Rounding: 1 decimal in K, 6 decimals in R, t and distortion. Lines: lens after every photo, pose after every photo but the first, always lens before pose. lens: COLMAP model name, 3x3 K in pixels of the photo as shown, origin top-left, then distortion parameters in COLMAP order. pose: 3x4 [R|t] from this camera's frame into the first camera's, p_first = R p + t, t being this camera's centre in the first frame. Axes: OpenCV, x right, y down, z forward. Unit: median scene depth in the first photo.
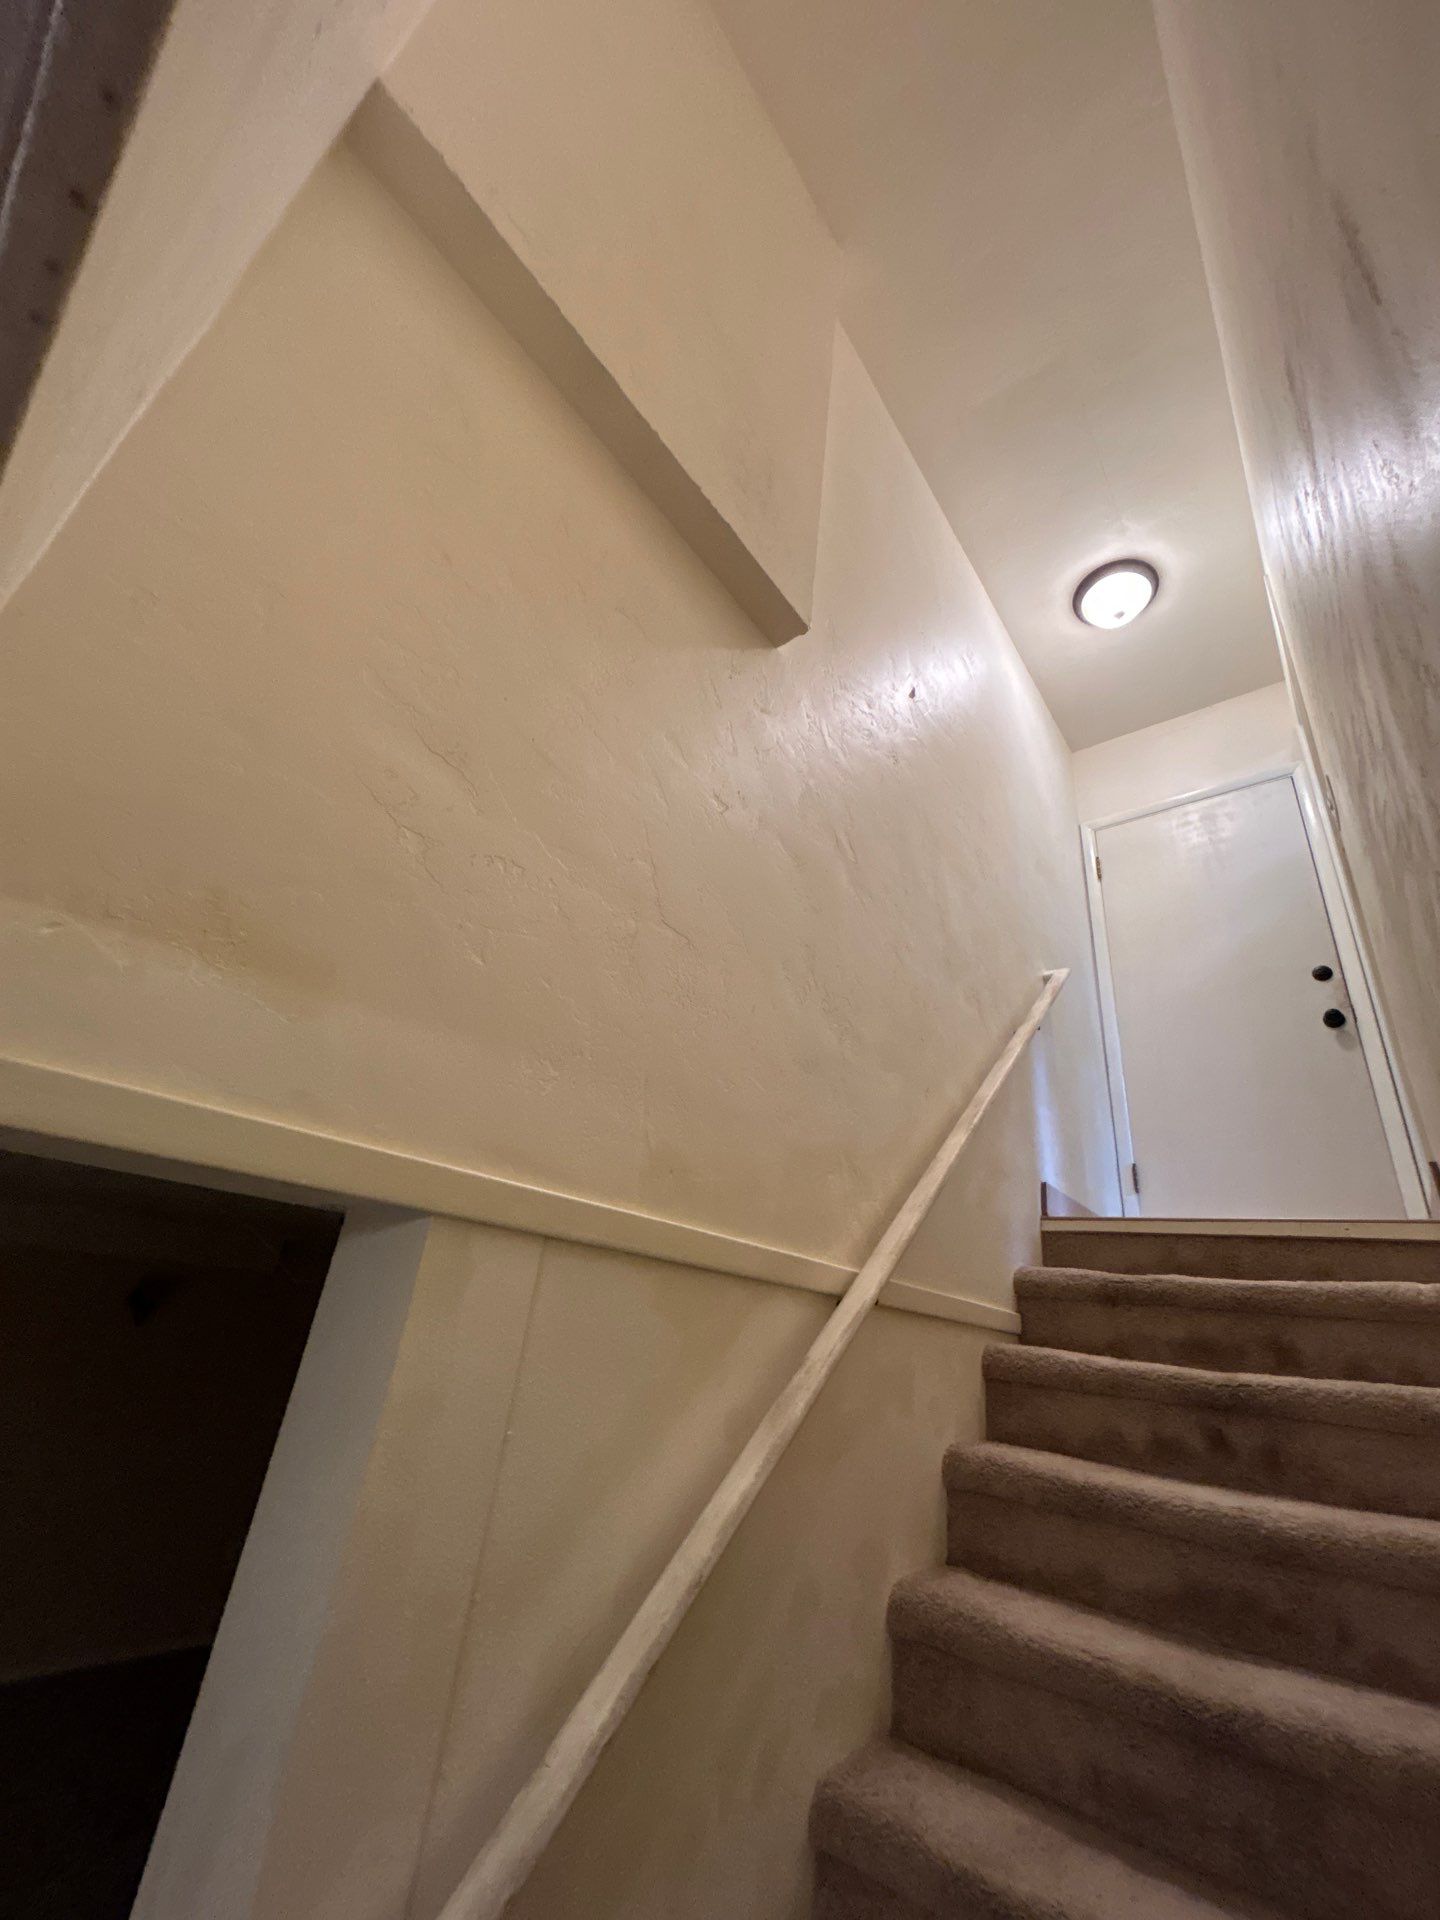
lens RADIAL K [[772.5, 0, 722.3], [0, 772.5, 961.4], [0, 0, 1]] dist [-0.002066, 0.000291]
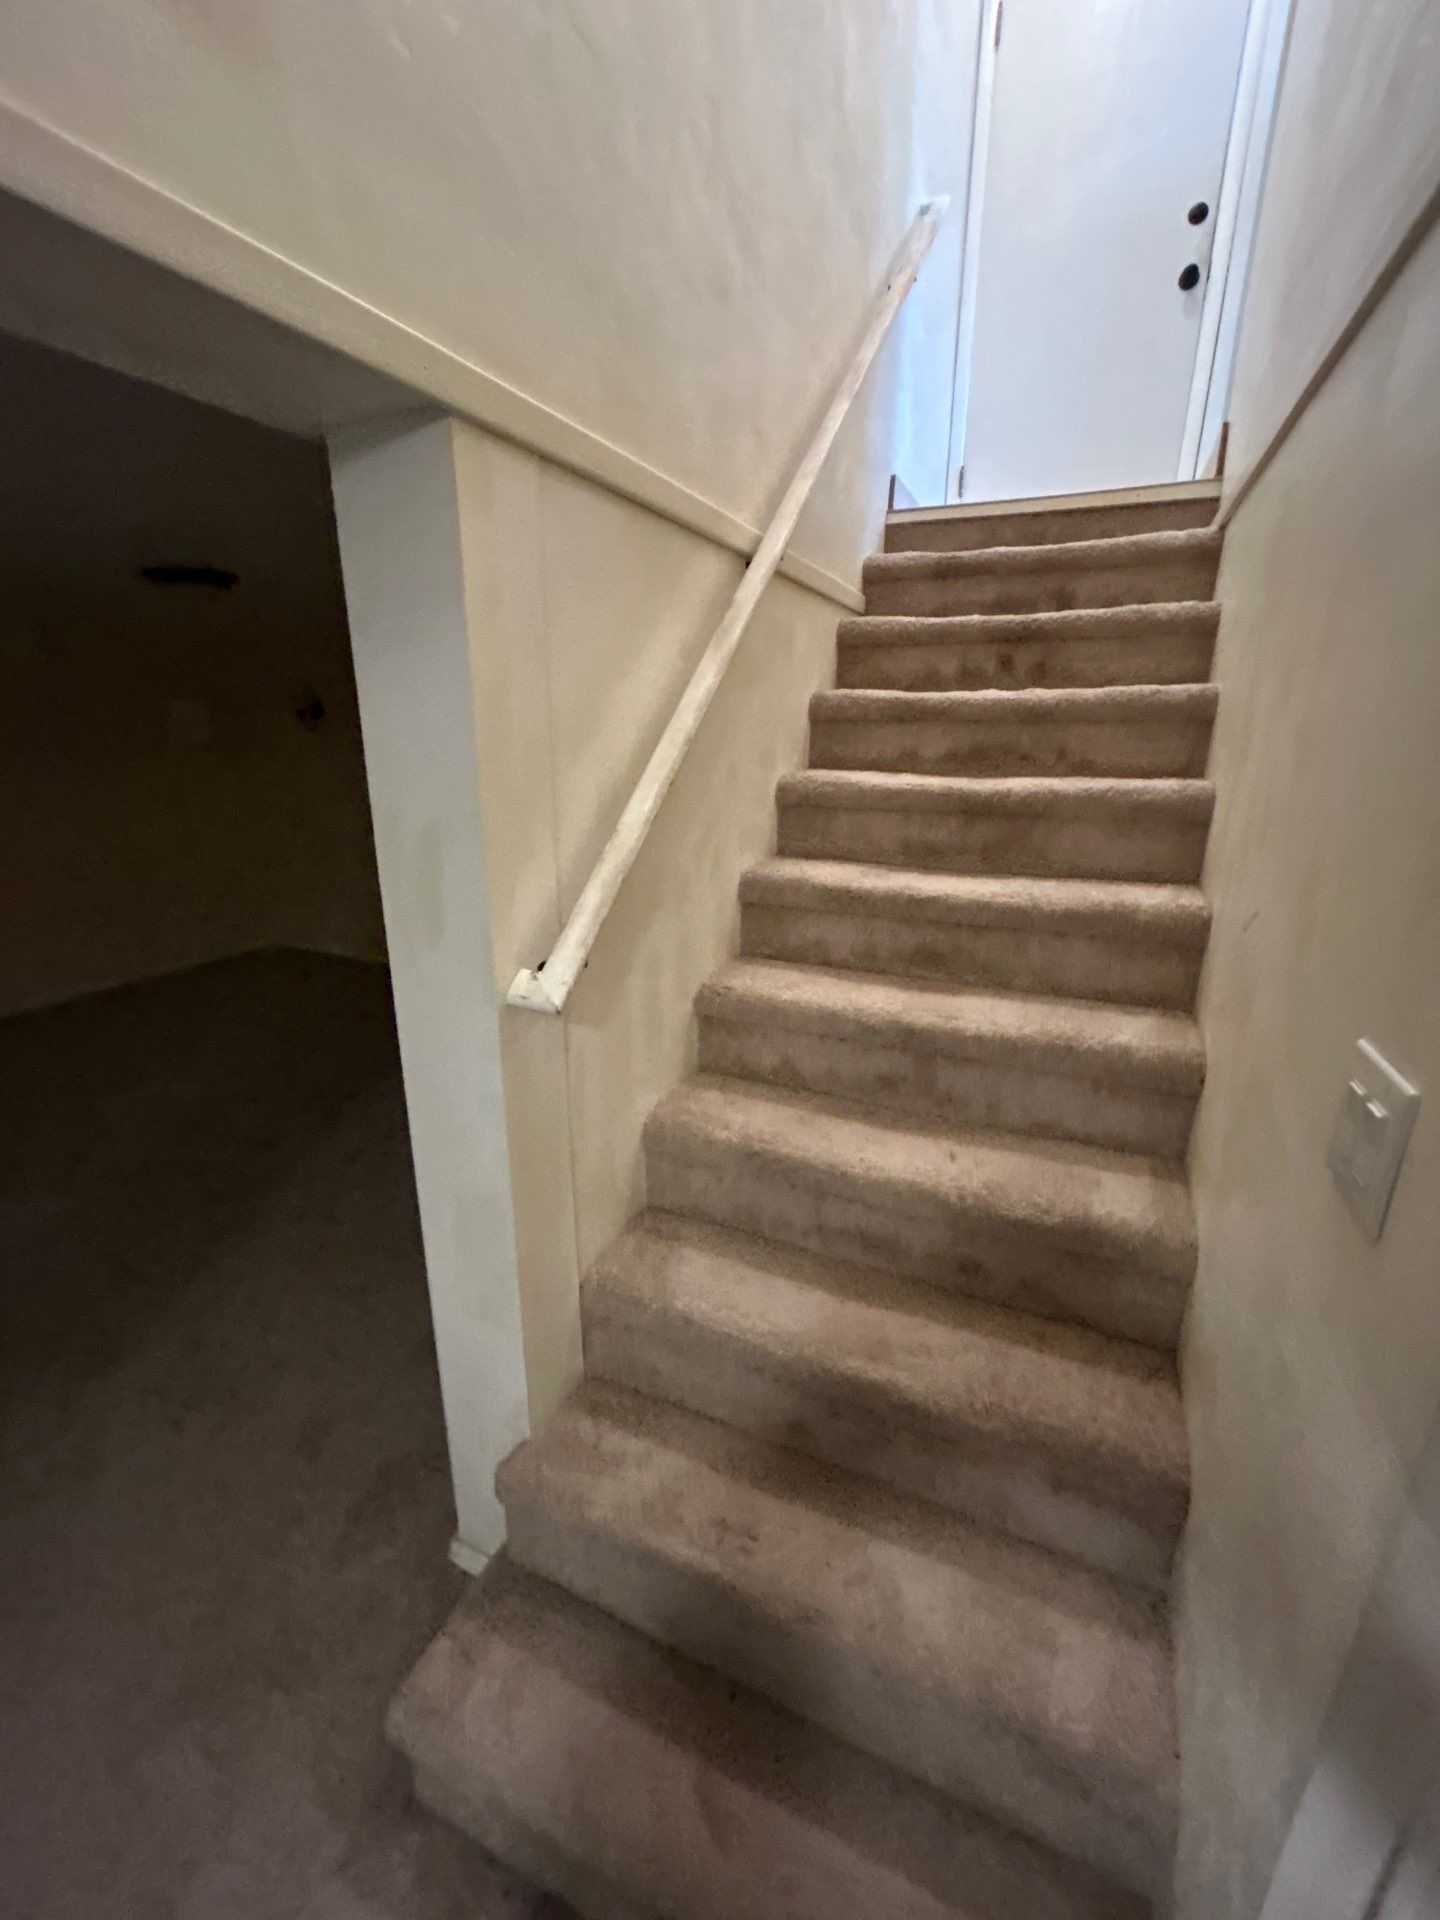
lens RADIAL K [[772.5, 0, 722.3], [0, 772.5, 961.4], [0, 0, 1]] dist [-0.002066, 0.000291]
pose [[0.965037, -0.167492, 0.201621, -0.187569], [-0.017404, 0.726564, 0.686879, 0.078040], [-0.261537, -0.666372, 0.698245, -0.152866]]
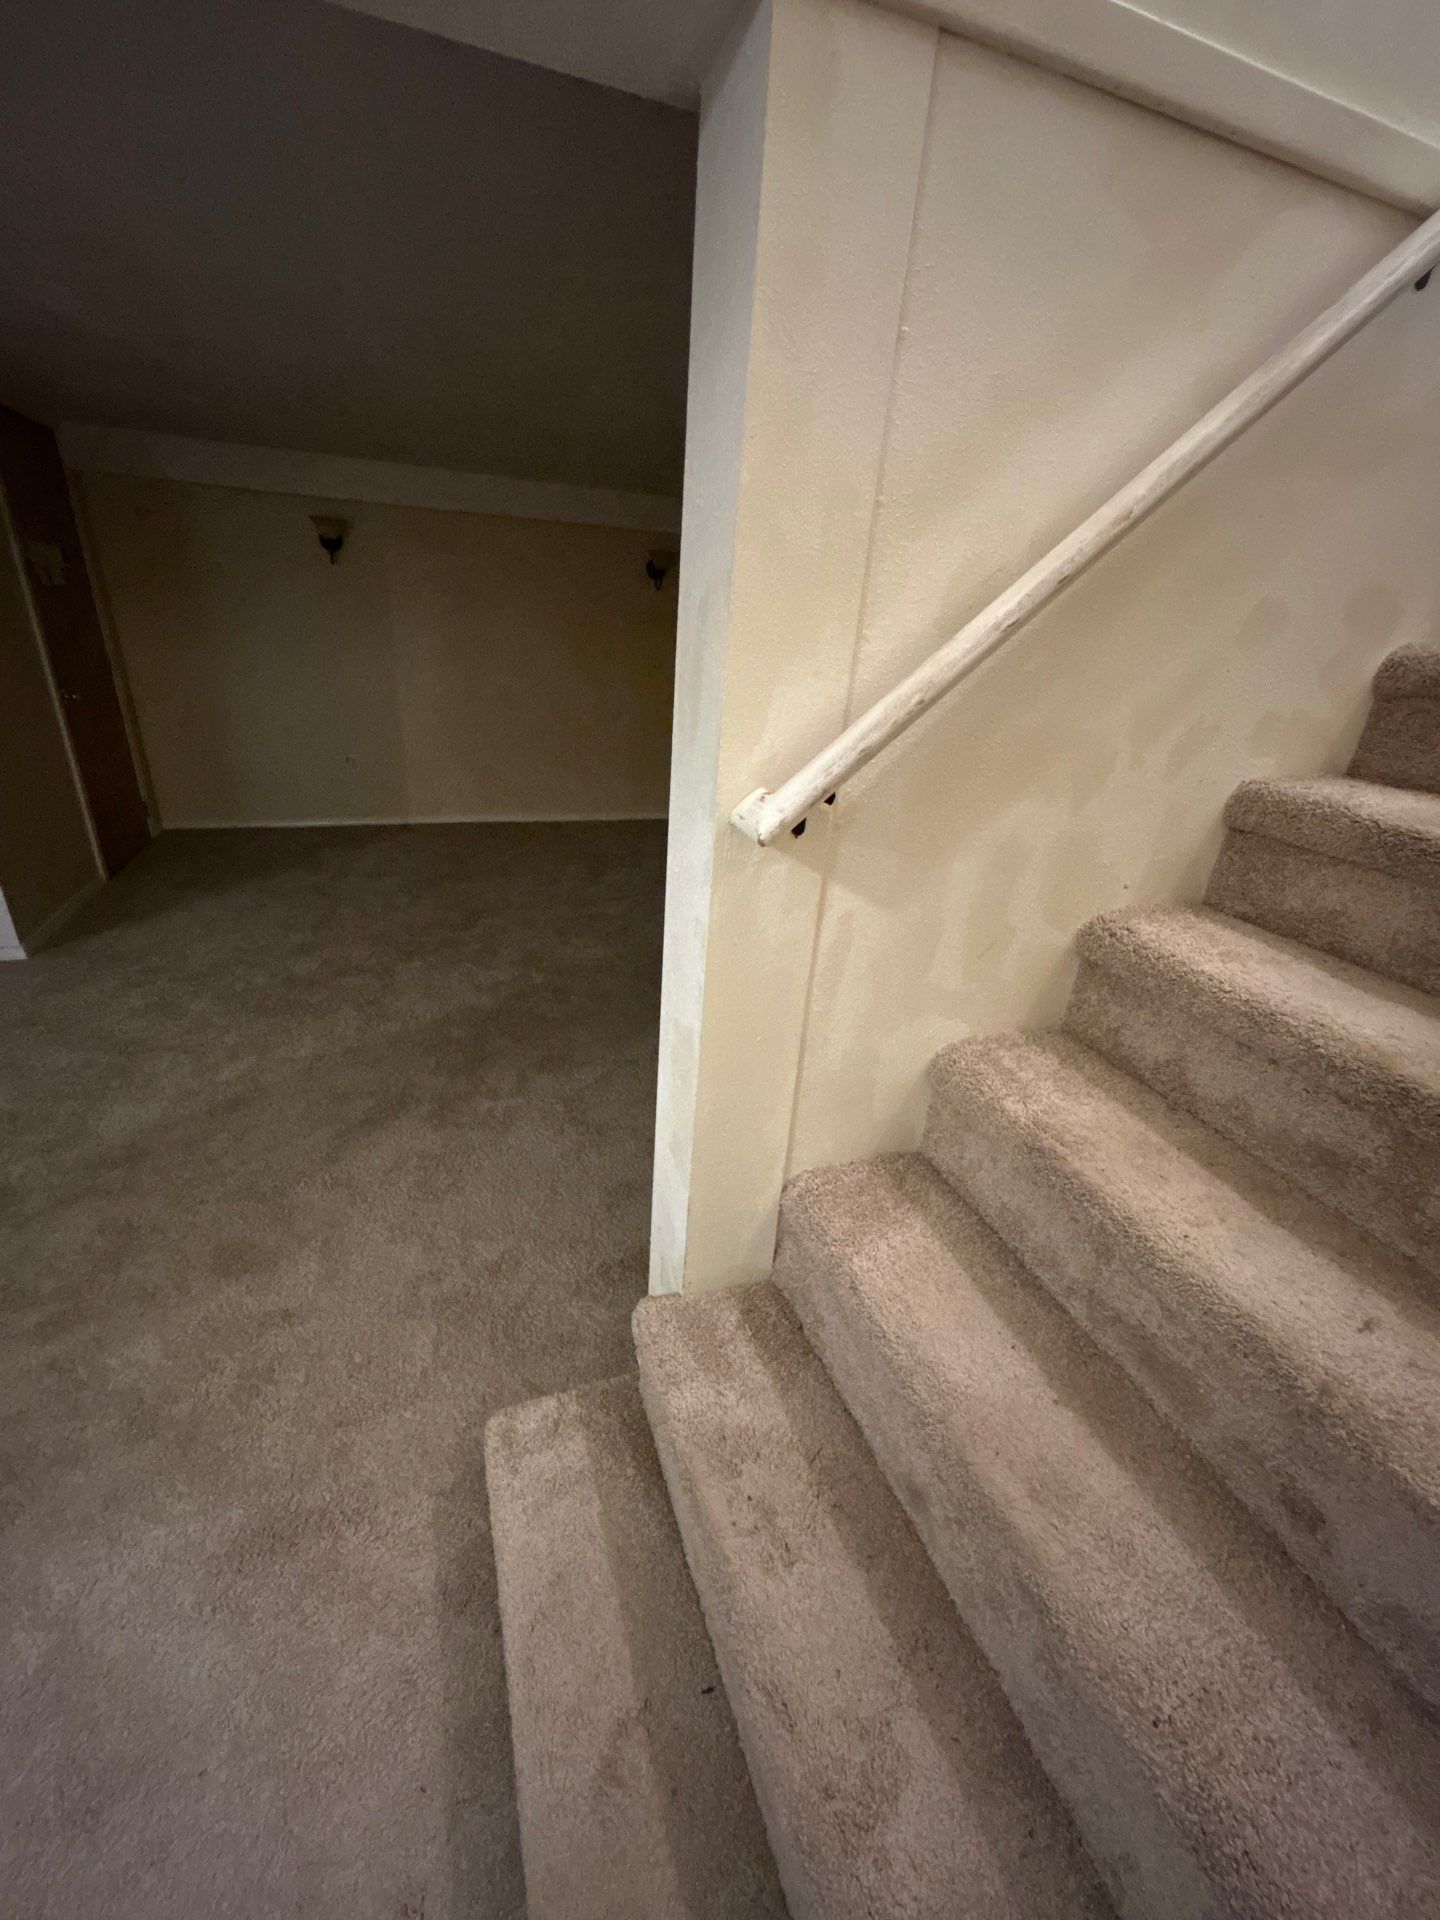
lens RADIAL K [[772.5, 0, 722.3], [0, 772.5, 961.4], [0, 0, 1]] dist [-0.002066, 0.000291]
pose [[0.850779, 0.166924, -0.498309, 0.060320], [0.249587, 0.706108, 0.662660, 0.261722], [0.462474, -0.688148, 0.559080, -0.053720]]
